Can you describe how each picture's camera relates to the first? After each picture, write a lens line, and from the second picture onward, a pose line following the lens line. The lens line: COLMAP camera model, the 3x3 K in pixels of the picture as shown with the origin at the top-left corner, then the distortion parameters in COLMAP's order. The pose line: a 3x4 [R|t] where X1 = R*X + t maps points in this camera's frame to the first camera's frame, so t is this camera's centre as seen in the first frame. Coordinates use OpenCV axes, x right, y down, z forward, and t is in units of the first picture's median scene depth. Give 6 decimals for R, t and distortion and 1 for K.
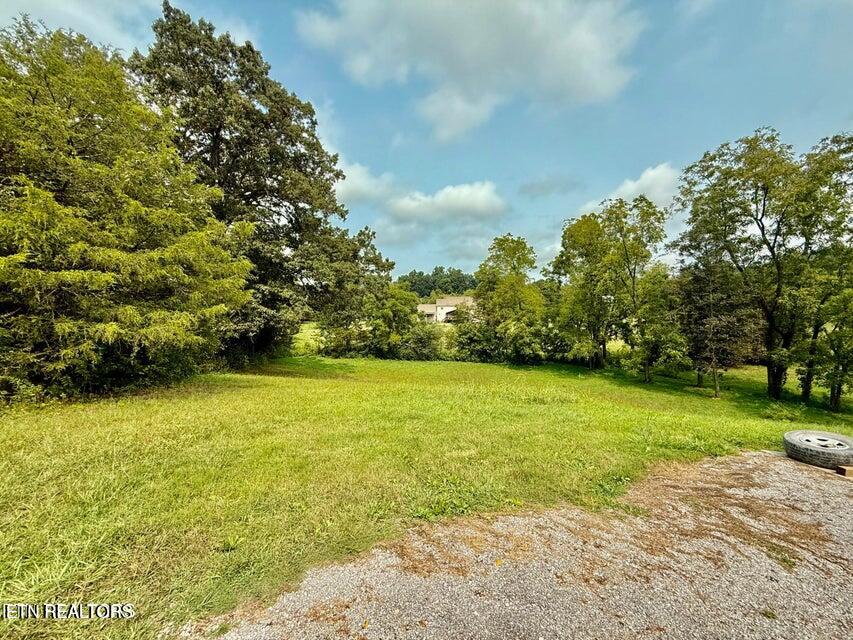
lens RADIAL K [[339.1, 0, 426.7], [0, 339.1, 317.6], [0, 0, 1]] dist [-0.000350, -0.000569]
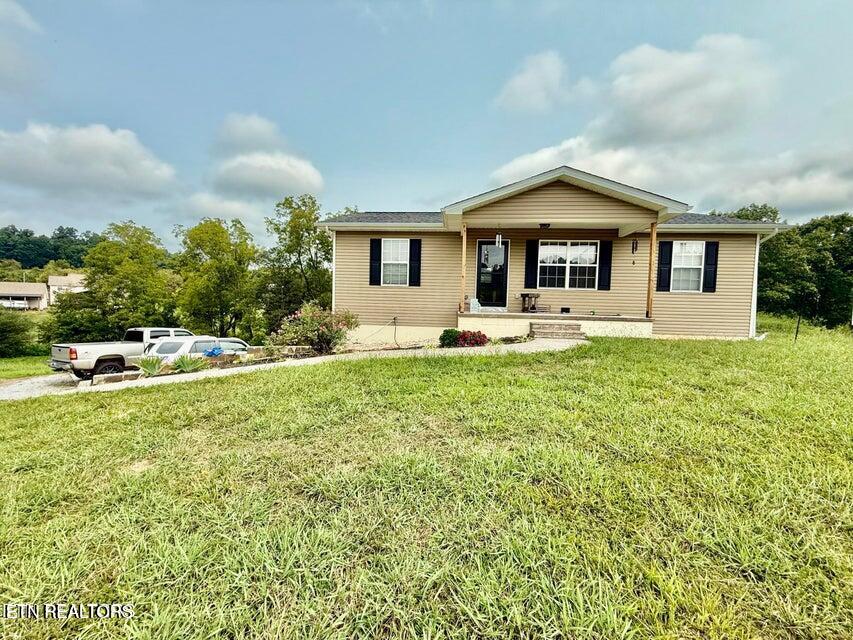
lens RADIAL K [[339.1, 0, 426.2], [0, 339.1, 319.4], [0, 0, 1]] dist [-0.000350, -0.000569]
pose [[0.673728, -0.023284, 0.738613, 0.092467], [-0.018688, 0.998647, 0.048528, -0.027748], [-0.738743, -0.046498, 0.672381, -0.323315]]
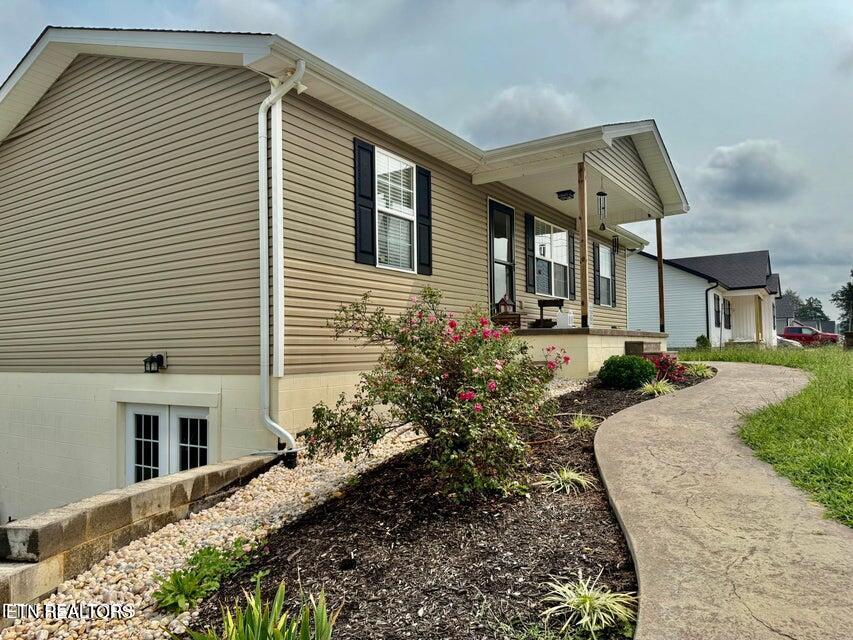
lens RADIAL K [[597.2, 0, 426.7], [0, 597.2, 319.9], [0, 0, 1]] dist [0.066813, -0.083299]
pose [[-0.323946, 0.049976, 0.944755, 0.091016], [0.018581, 0.998747, -0.046461, -0.018306], [-0.945893, 0.002504, -0.324469, -0.125502]]
